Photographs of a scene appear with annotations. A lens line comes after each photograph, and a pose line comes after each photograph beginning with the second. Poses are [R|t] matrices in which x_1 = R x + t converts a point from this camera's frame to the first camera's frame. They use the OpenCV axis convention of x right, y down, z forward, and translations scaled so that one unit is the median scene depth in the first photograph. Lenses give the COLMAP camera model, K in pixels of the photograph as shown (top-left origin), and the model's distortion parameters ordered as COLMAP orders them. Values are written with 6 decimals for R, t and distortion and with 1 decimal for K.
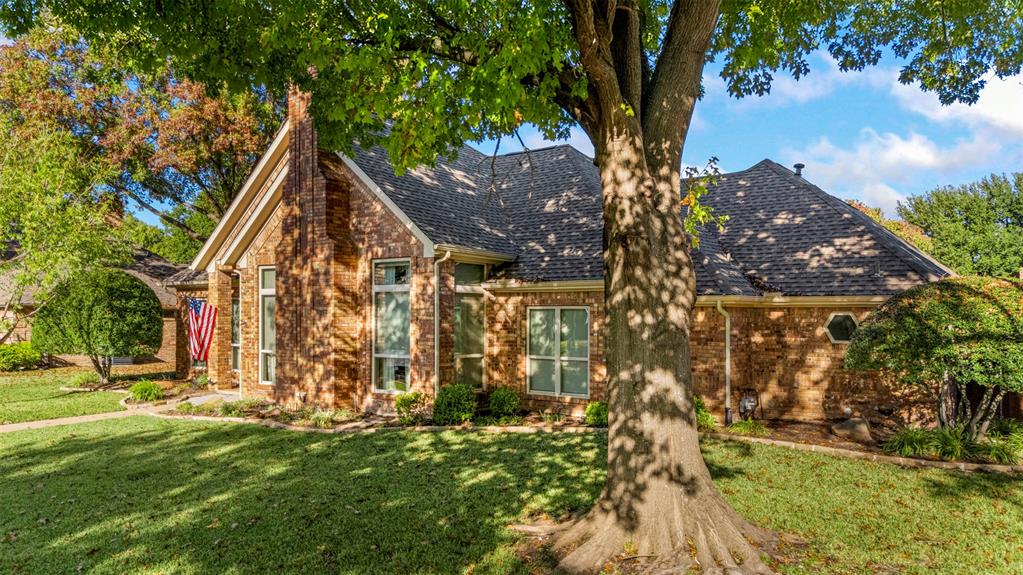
lens RADIAL K [[754.0, 0, 514.0], [0, 754.0, 341.5], [0, 0, 1]] dist [0.044399, -0.014755]
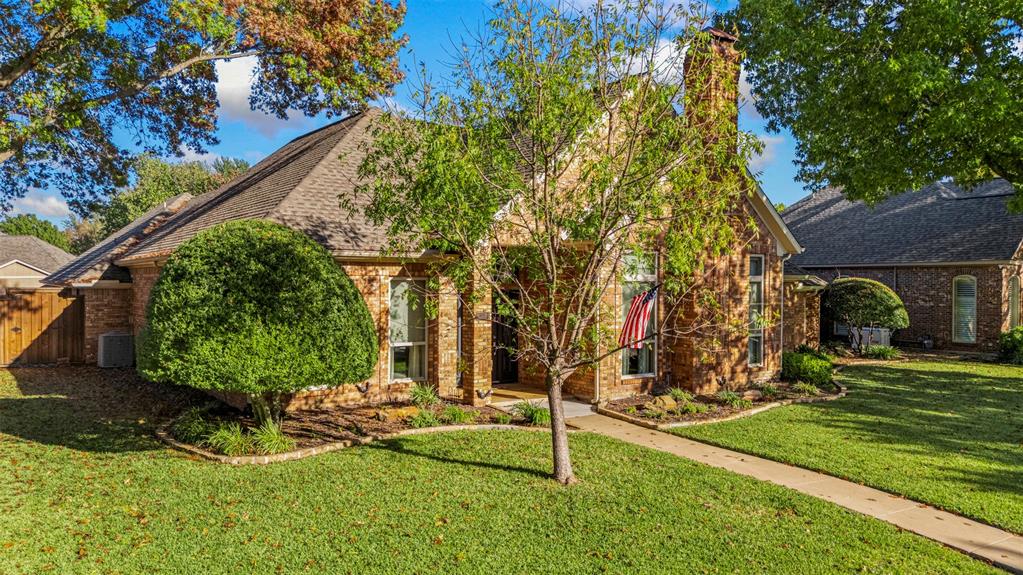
lens RADIAL K [[754.0, 0, 509.9], [0, 754.0, 284.5], [0, 0, 1]] dist [0.044399, -0.014755]
pose [[0.365800, -0.010702, 0.930632, -1.392889], [0.010155, 0.999920, 0.007507, -0.073676], [-0.930638, 0.006704, 0.365879, 0.905550]]
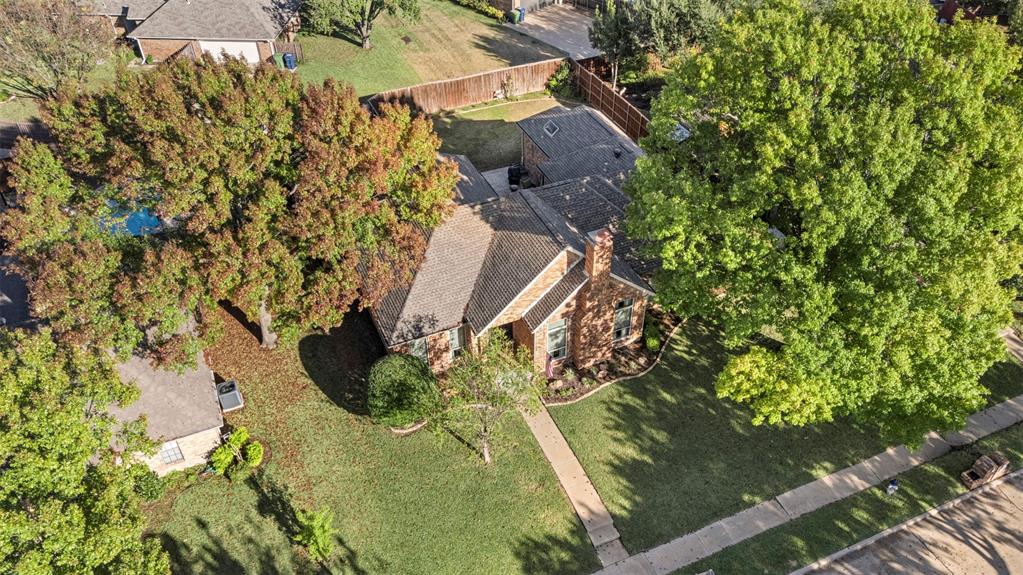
lens RADIAL K [[754.0, 0, 517.4], [0, 754.0, 292.8], [0, 0, 1]] dist [0.044399, -0.014755]
pose [[0.512154, -0.556075, 0.654583, -1.928275], [0.038723, 0.776298, 0.629176, -1.678071], [-0.858020, -0.296888, 0.419117, 0.264561]]
